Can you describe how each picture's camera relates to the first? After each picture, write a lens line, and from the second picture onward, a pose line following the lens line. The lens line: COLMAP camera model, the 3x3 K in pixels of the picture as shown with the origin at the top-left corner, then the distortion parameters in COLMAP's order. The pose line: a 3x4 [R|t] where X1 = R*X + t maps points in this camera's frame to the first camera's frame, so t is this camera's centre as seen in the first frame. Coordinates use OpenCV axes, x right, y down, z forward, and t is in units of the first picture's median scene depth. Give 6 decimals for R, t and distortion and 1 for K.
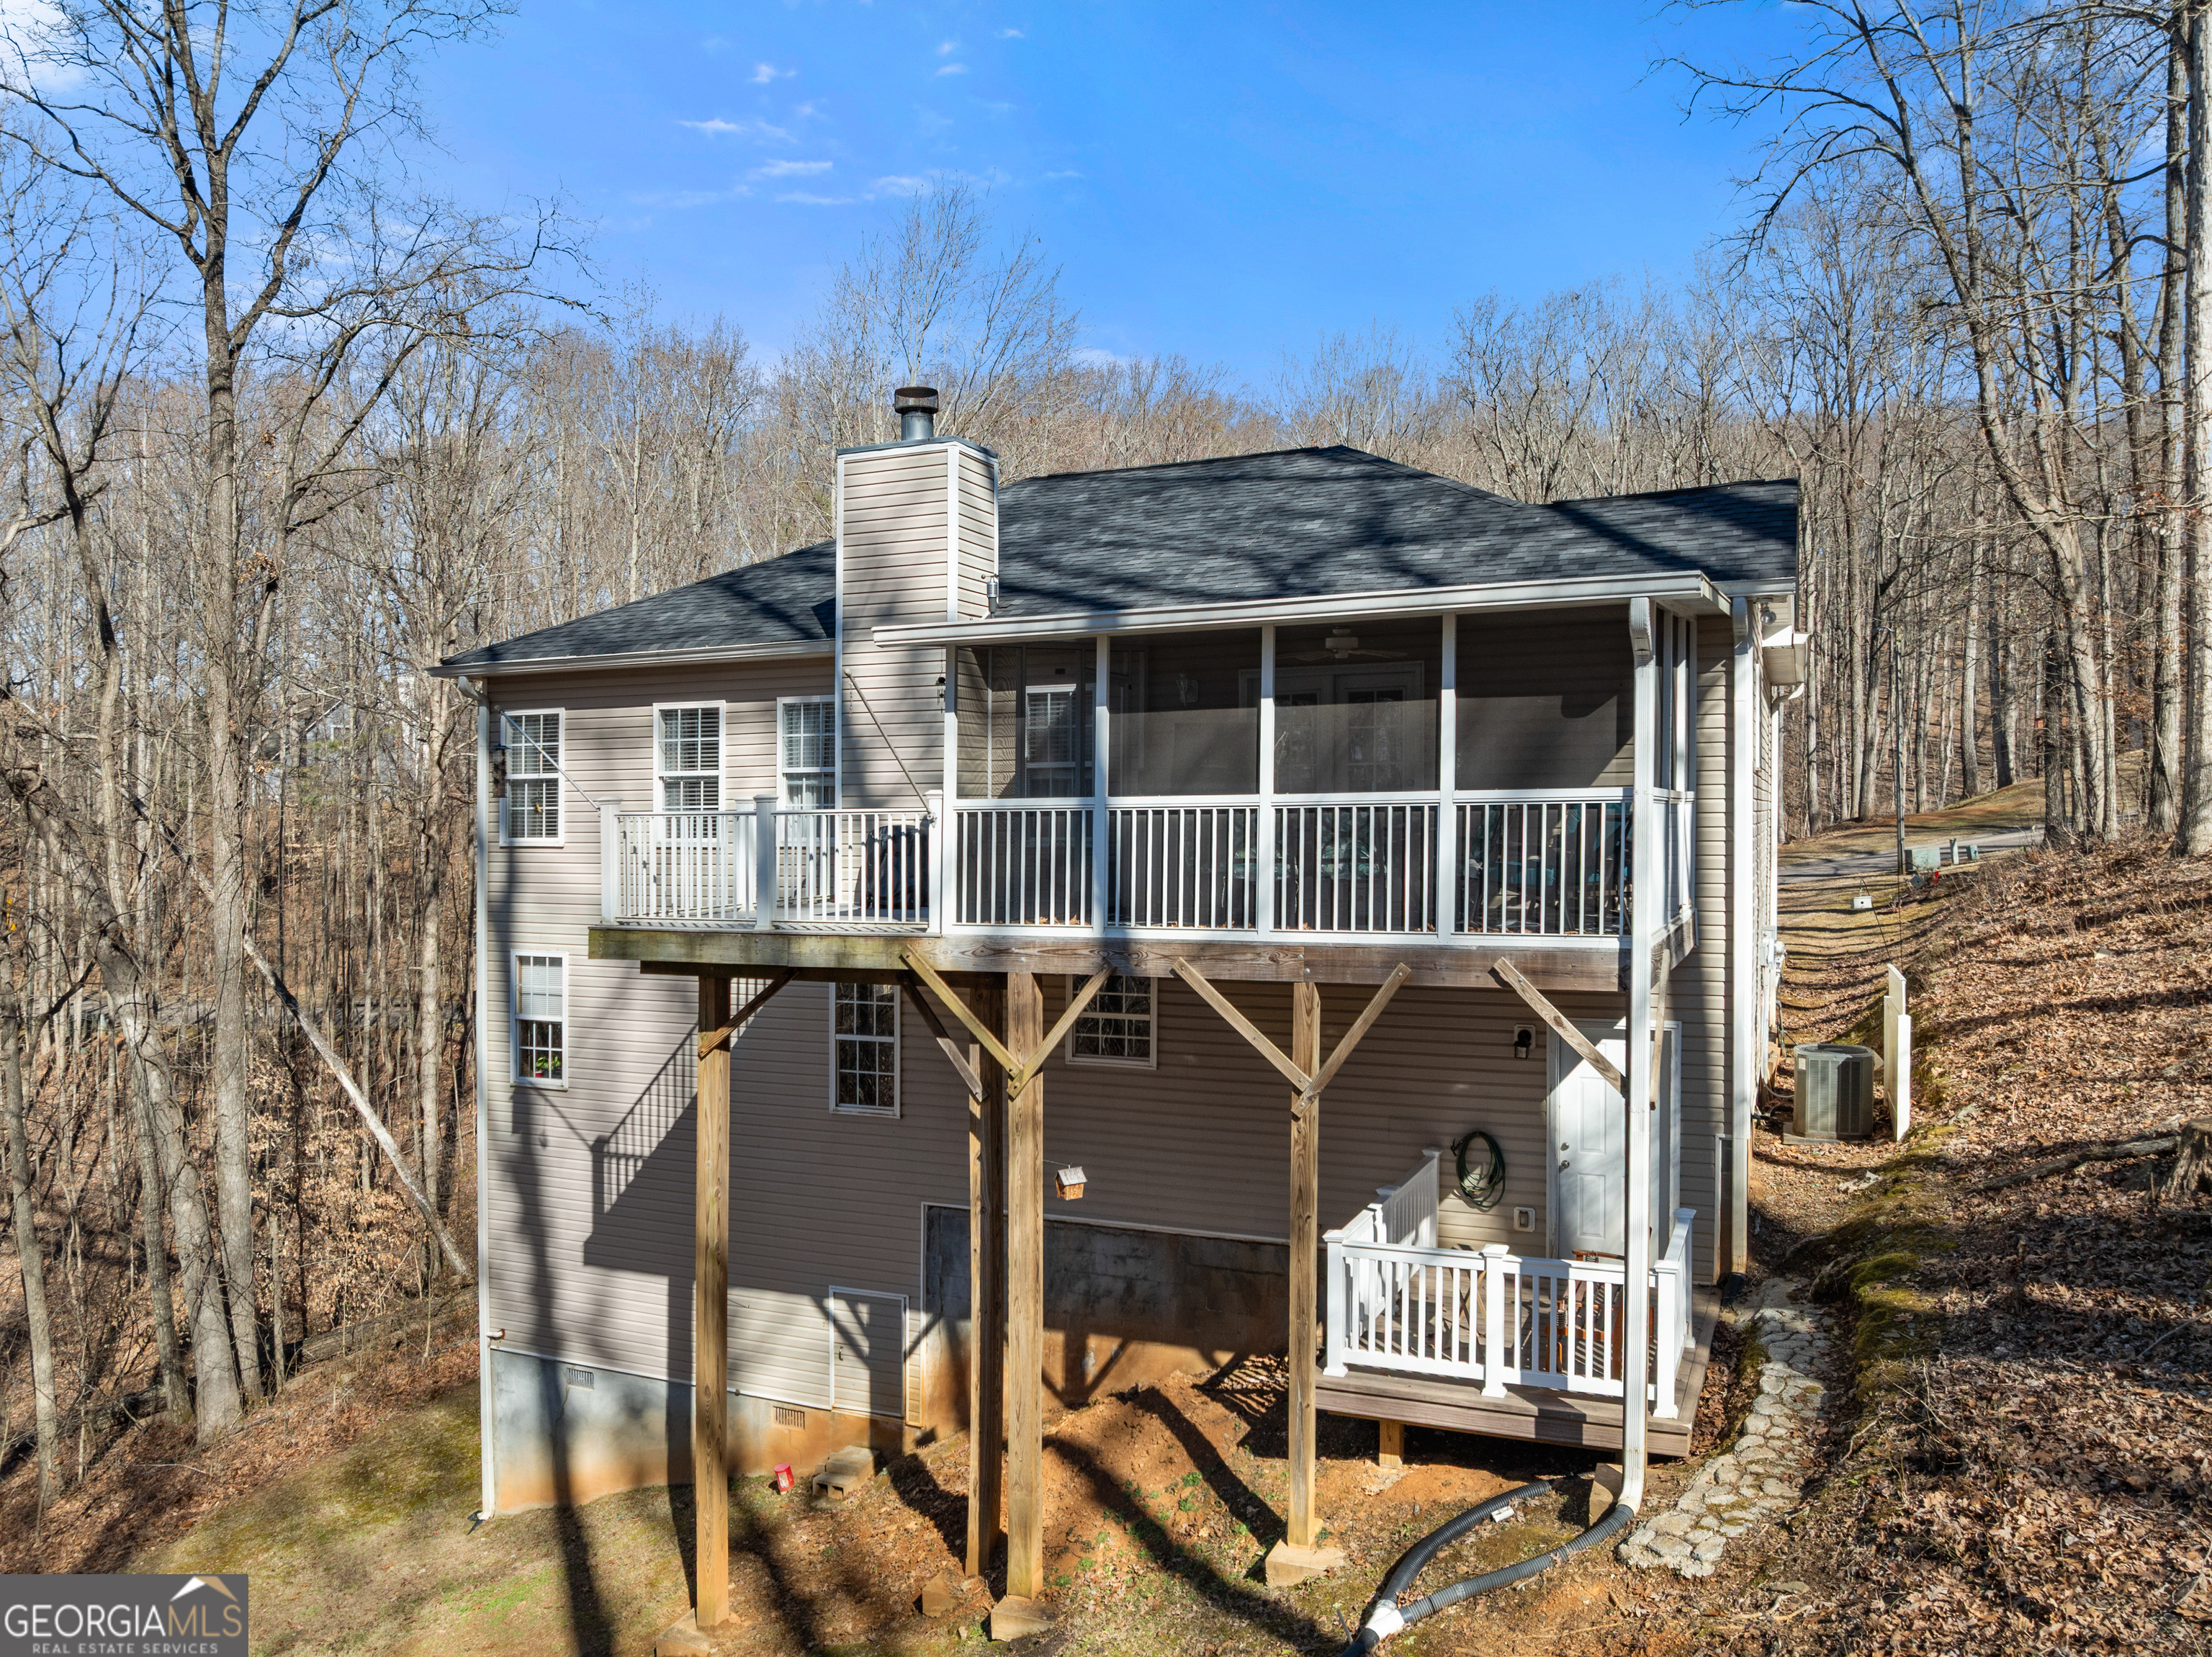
lens RADIAL K [[1559.9, 0, 1126.2], [0, 1559.9, 862.7], [0, 0, 1]] dist [-0.031333, -0.000371]
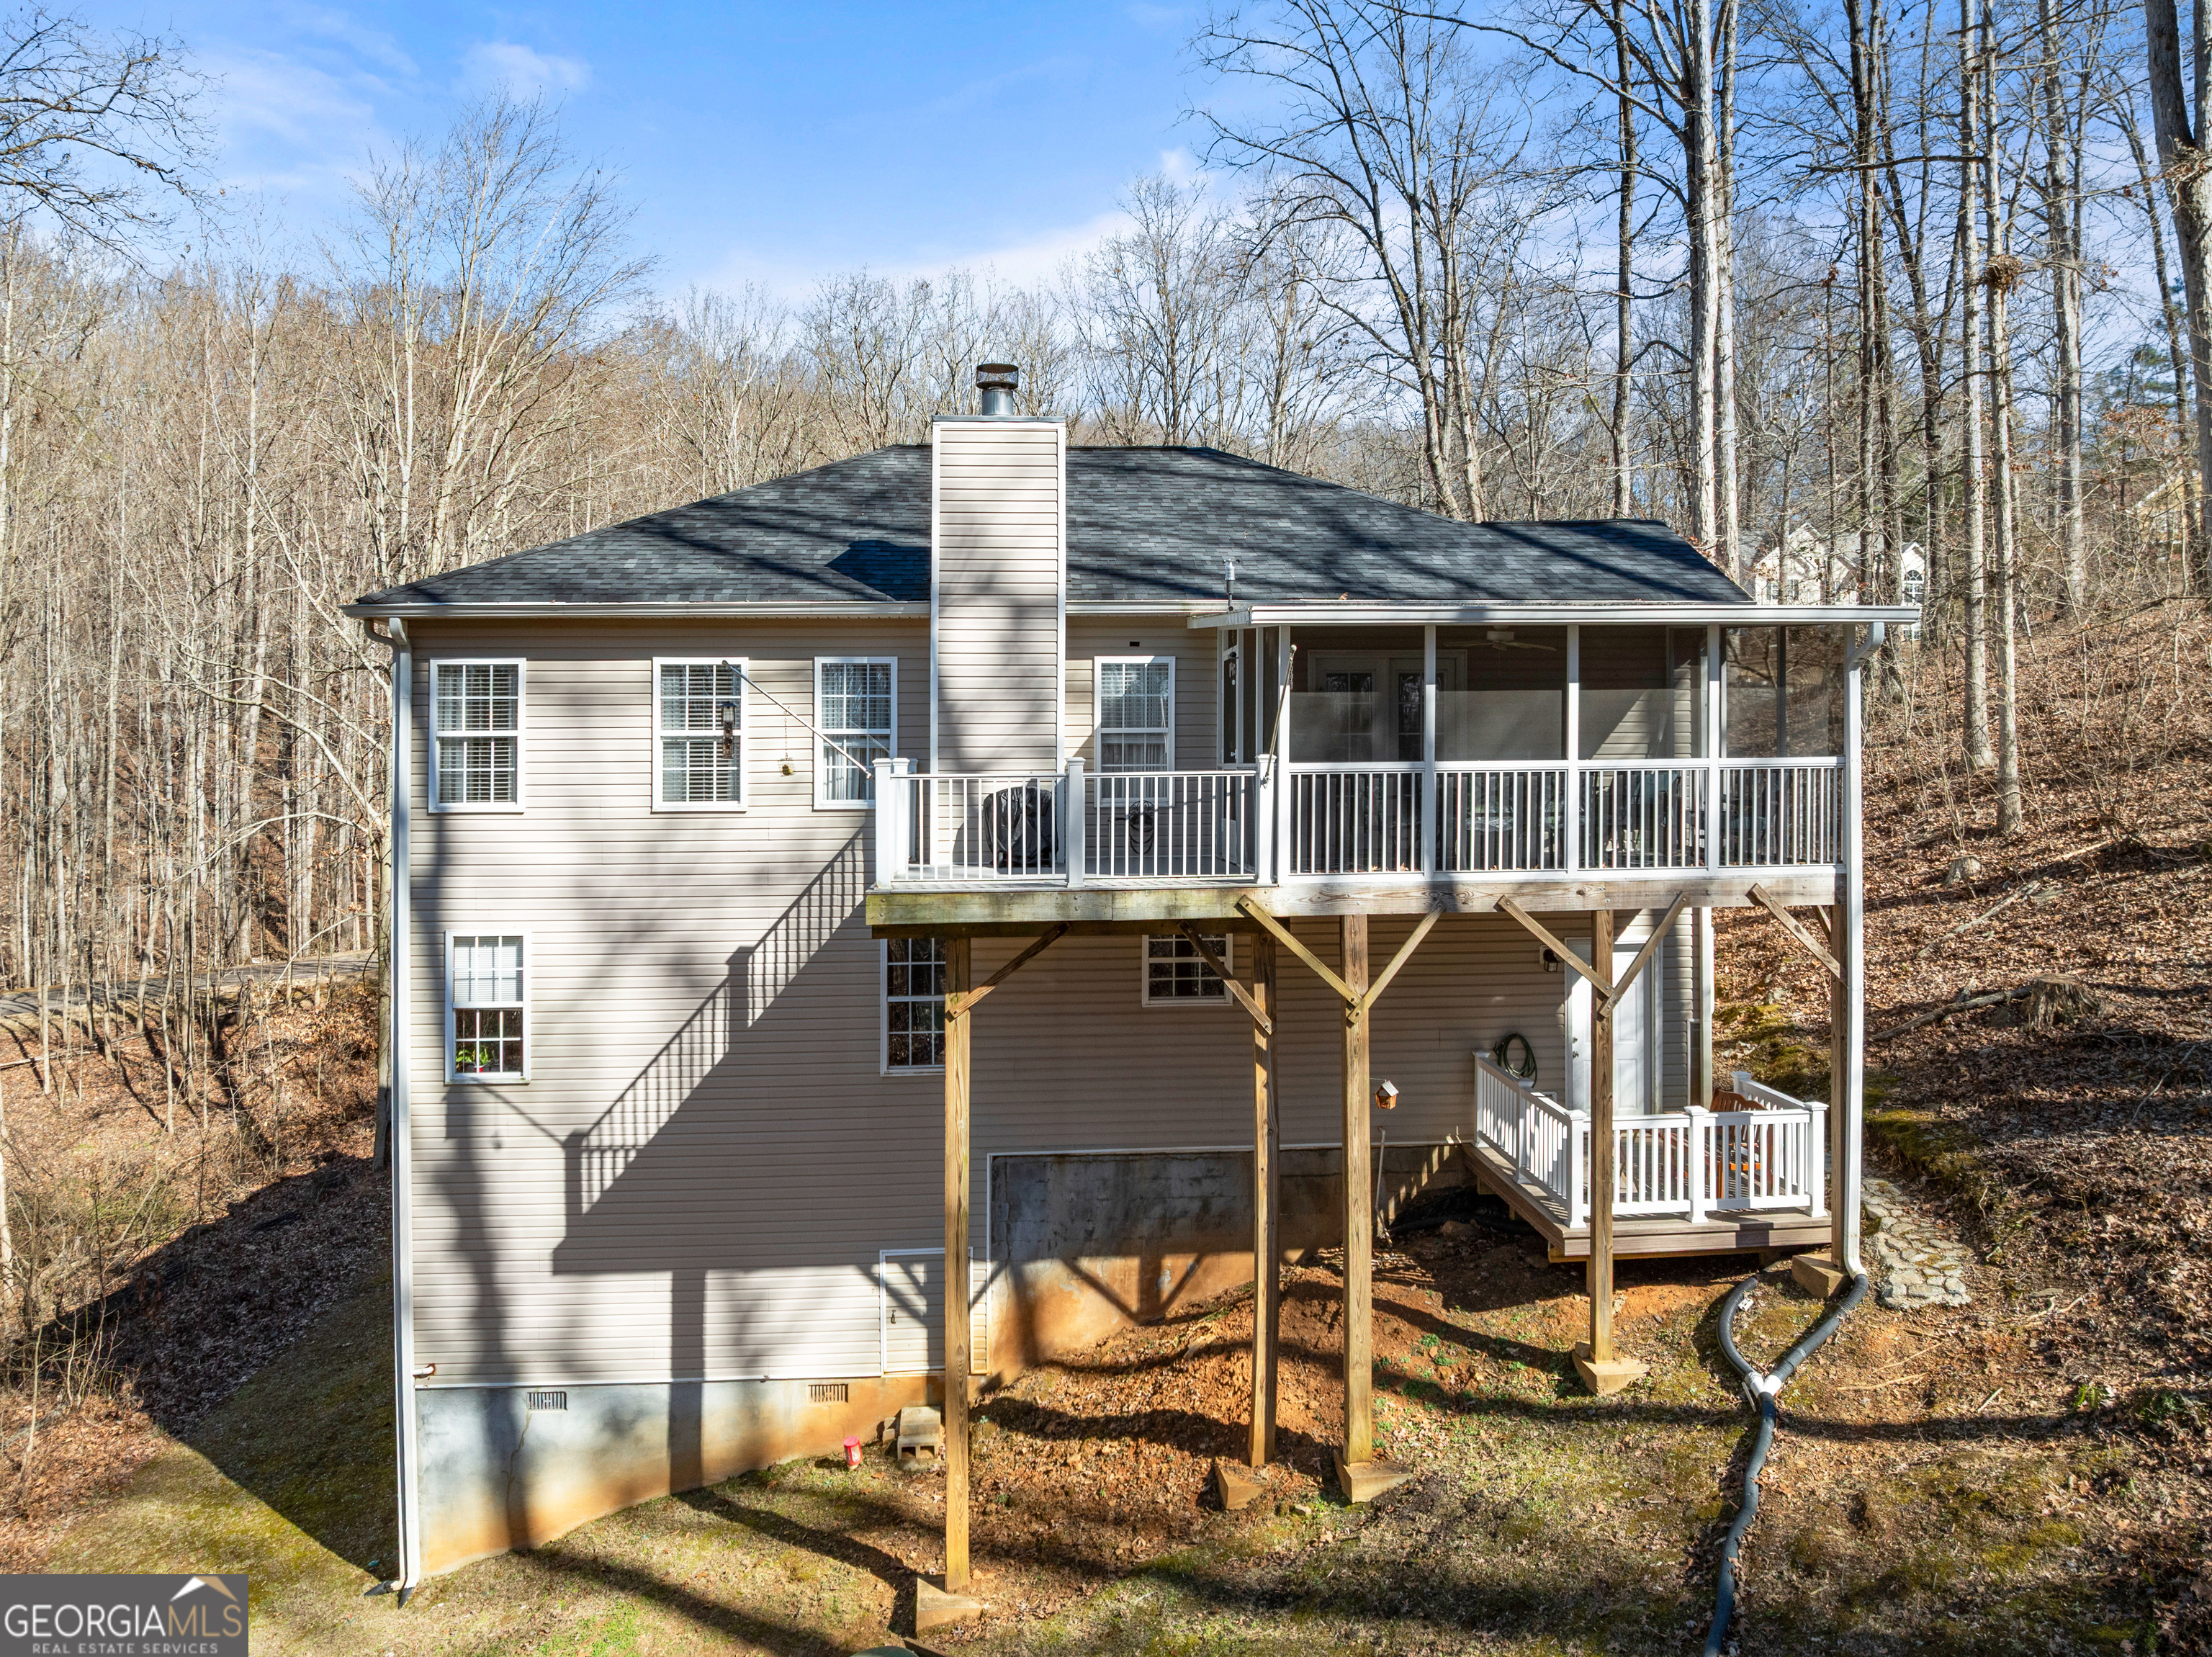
lens RADIAL K [[1558.2, 0, 1129.7], [0, 1558.2, 816.5], [0, 0, 1]] dist [-0.030438, -0.008377]
pose [[0.882779, -0.011974, 0.469636, -0.519178], [0.014669, 0.999890, -0.002079, -0.001125], [-0.469560, 0.008724, 0.882858, 0.047706]]
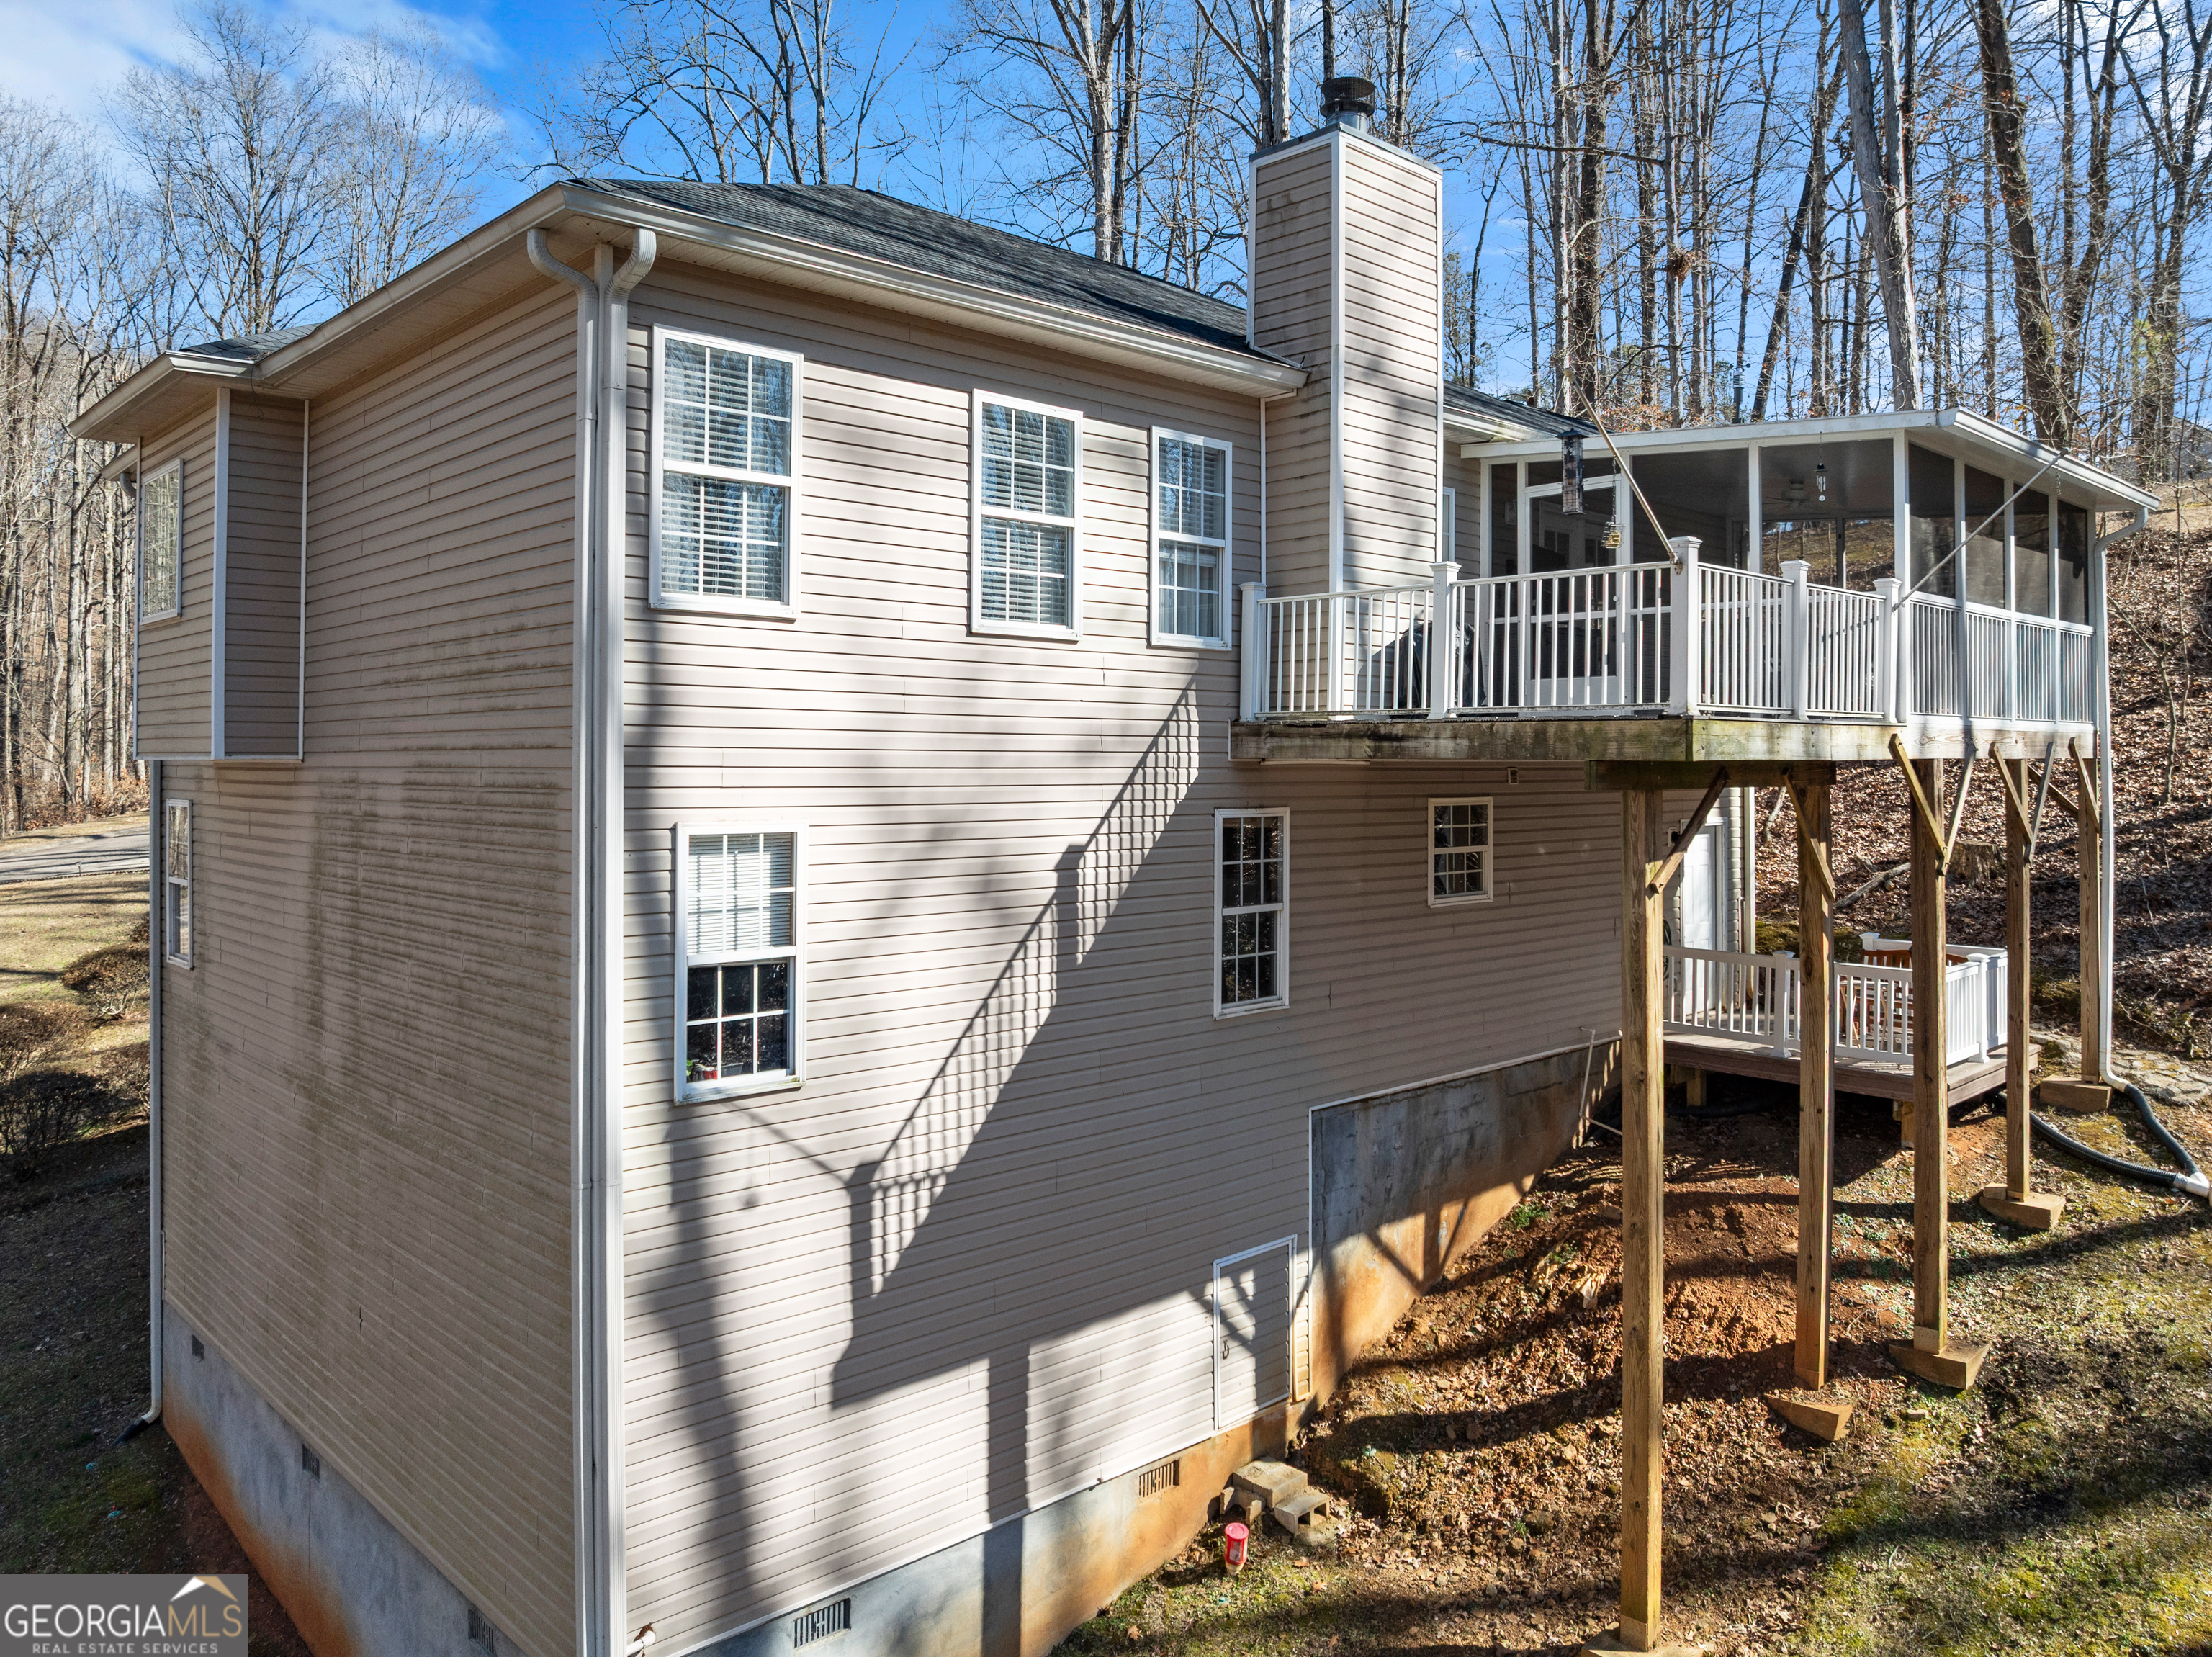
lens RADIAL K [[1611.8, 0, 1151.2], [0, 1611.8, 784.5], [0, 0, 1]] dist [-0.033963, -0.001250]
pose [[0.379233, -0.008208, 0.925265, -0.895556], [0.019215, 0.999815, 0.000994, 0.050969], [-0.925102, 0.017402, 0.379321, 0.751670]]
